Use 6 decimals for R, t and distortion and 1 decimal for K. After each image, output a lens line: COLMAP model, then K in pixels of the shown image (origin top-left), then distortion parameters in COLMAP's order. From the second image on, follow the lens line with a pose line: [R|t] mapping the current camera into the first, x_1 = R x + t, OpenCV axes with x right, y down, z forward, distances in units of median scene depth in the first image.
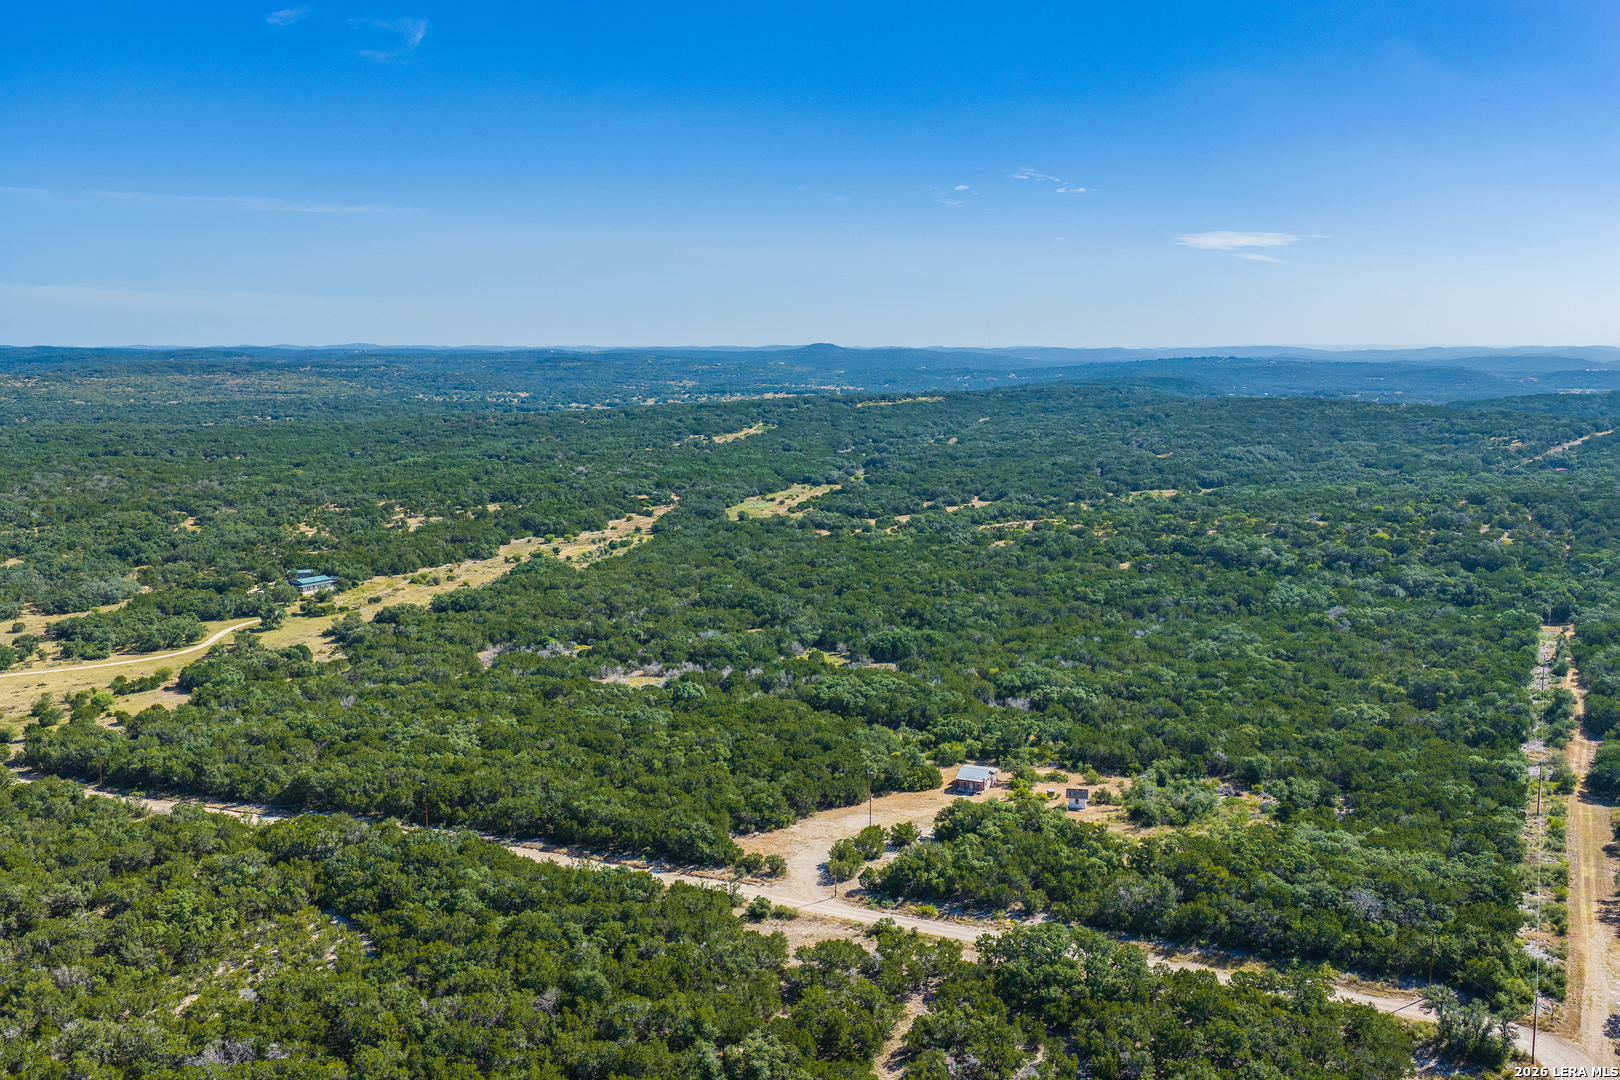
lens RADIAL K [[1364.0, 0, 810.0], [0, 1364.0, 540.0], [0, 0, 1]] dist [0.013891, -0.030479]
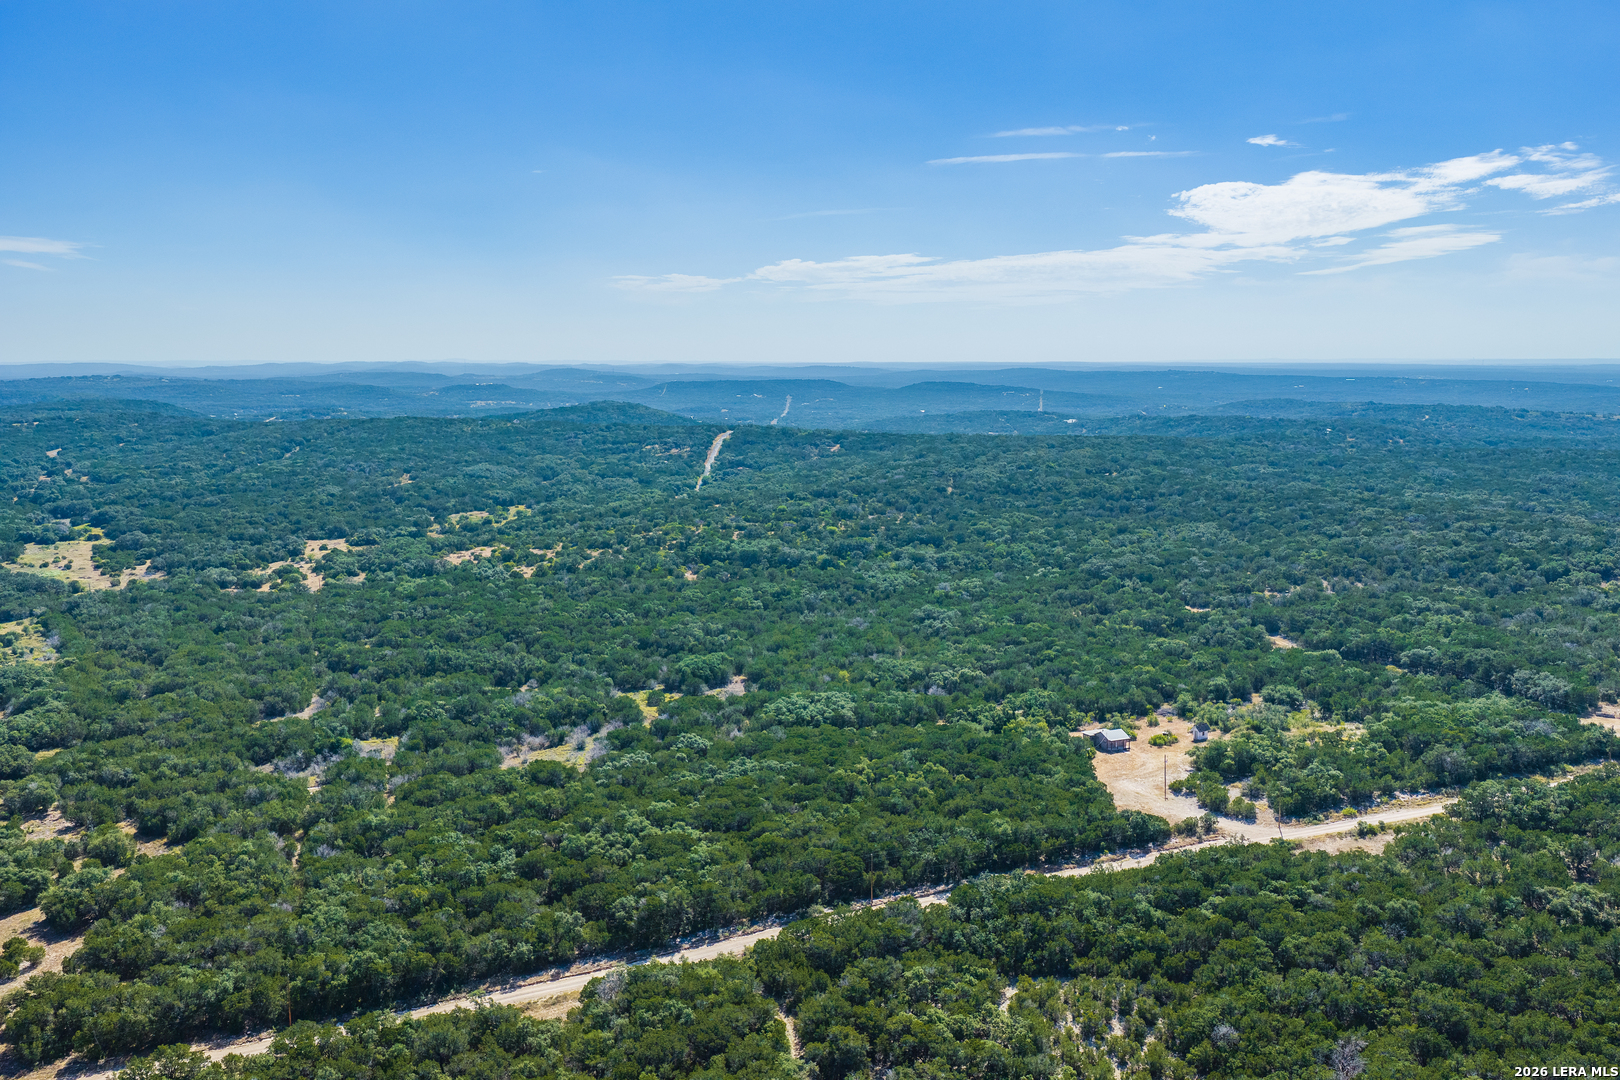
lens RADIAL K [[1387.1, 0, 814.0], [0, 1387.1, 528.0], [0, 0, 1]] dist [0.010391, -0.022383]
pose [[0.671070, -0.090625, 0.735834, -0.622748], [0.106393, 0.994000, 0.025392, -0.045842], [-0.733721, 0.061248, 0.676685, 0.233212]]
